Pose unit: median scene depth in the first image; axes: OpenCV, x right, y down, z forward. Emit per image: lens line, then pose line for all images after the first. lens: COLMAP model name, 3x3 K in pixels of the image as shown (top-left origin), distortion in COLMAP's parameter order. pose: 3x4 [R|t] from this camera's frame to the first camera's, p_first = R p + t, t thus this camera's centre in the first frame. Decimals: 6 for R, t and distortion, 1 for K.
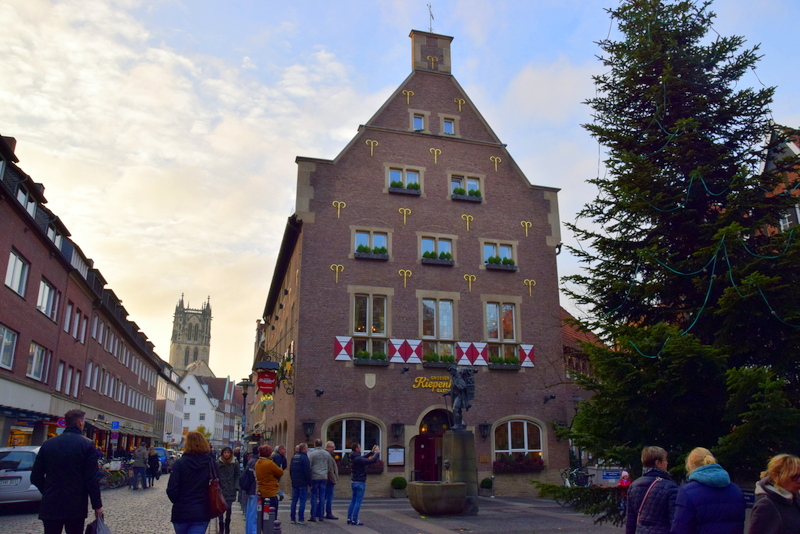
lens RADIAL K [[629.8, 0, 399.4], [0, 629.8, 267.2], [0, 0, 1]] dist [-0.084605, 0.000029]
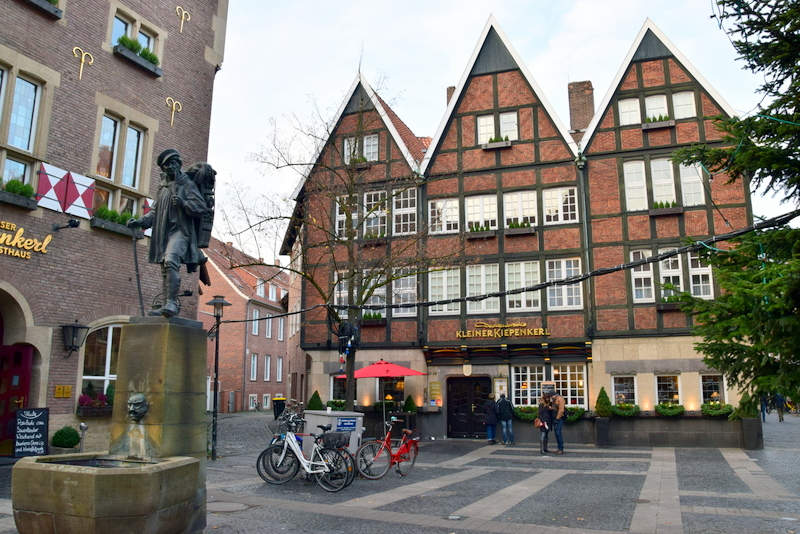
lens RADIAL K [[629.8, 0, 400.2], [0, 629.8, 266.9], [0, 0, 1]] dist [-0.084605, 0.000029]
pose [[0.665060, 0.149487, 0.731675, -0.062620], [-0.219928, 0.975516, 0.000599, 0.137126], [-0.713671, -0.161315, 0.681653, 0.444764]]
